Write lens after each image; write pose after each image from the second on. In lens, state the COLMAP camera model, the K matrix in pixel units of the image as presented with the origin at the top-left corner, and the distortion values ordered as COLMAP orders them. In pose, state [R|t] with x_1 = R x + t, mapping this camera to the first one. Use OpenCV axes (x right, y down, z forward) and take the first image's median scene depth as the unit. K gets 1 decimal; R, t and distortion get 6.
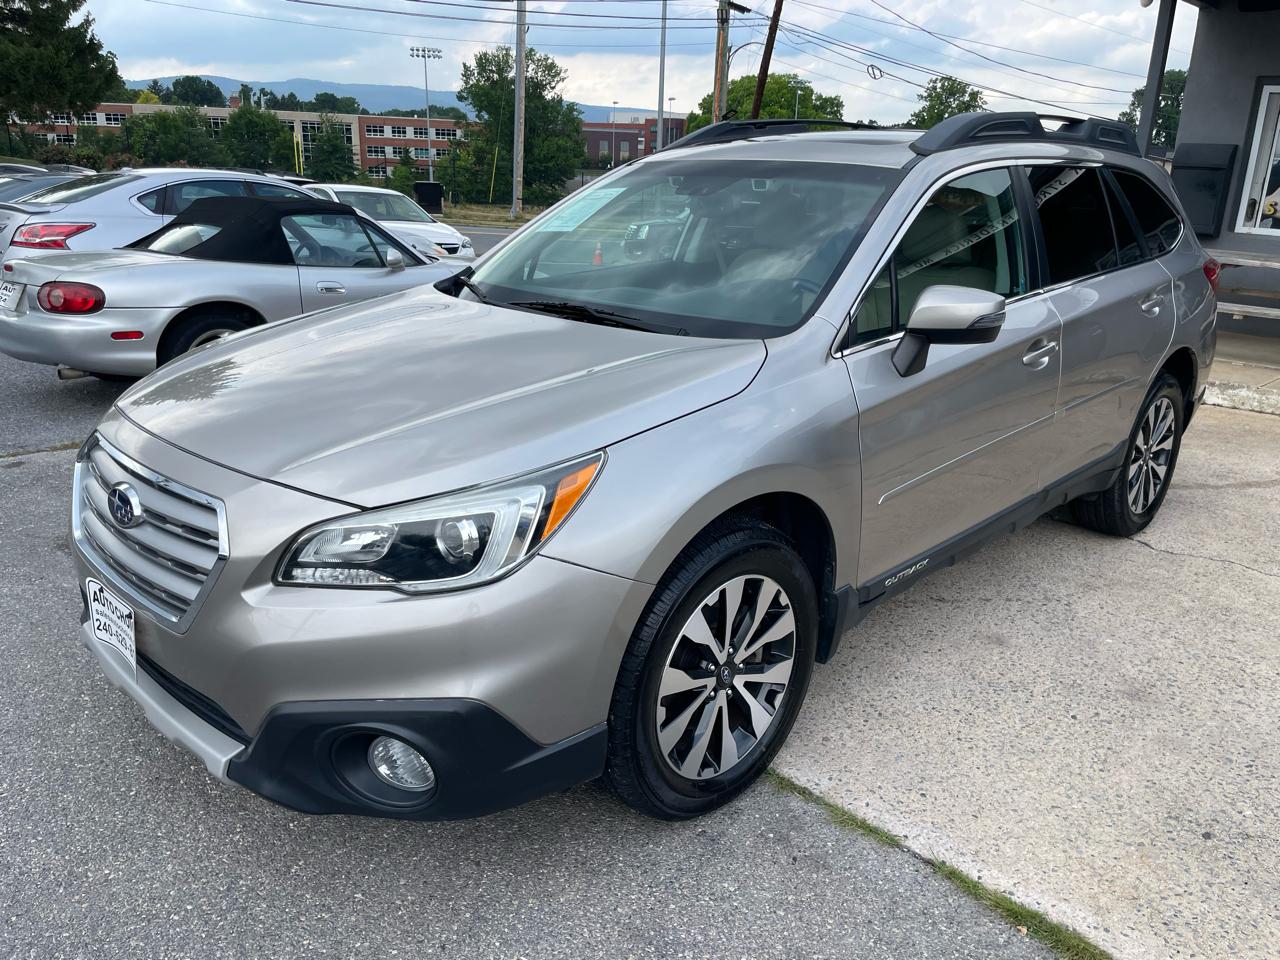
lens RADIAL K [[970.8, 0, 652.3], [0, 970.8, 484.7], [0, 0, 1]] dist [0.089765, -0.120377]
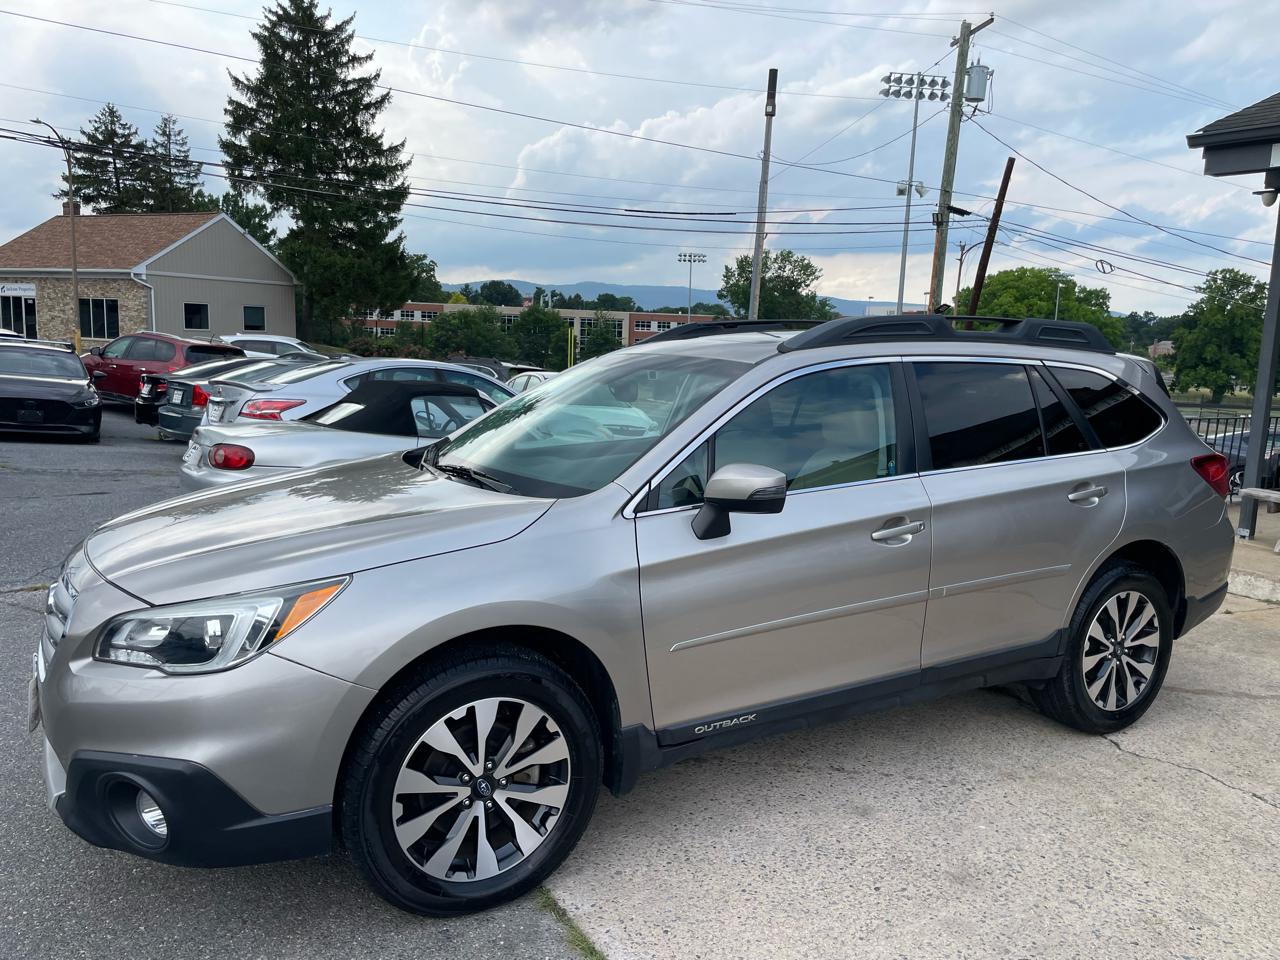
lens RADIAL K [[970.8, 0, 651.5], [0, 970.8, 487.4], [0, 0, 1]] dist [0.089765, -0.120377]
pose [[0.967382, 0.040349, -0.250089, 0.315919], [-0.084476, 0.982107, -0.168315, 0.016168], [0.238823, 0.183951, 0.953481, -0.063136]]
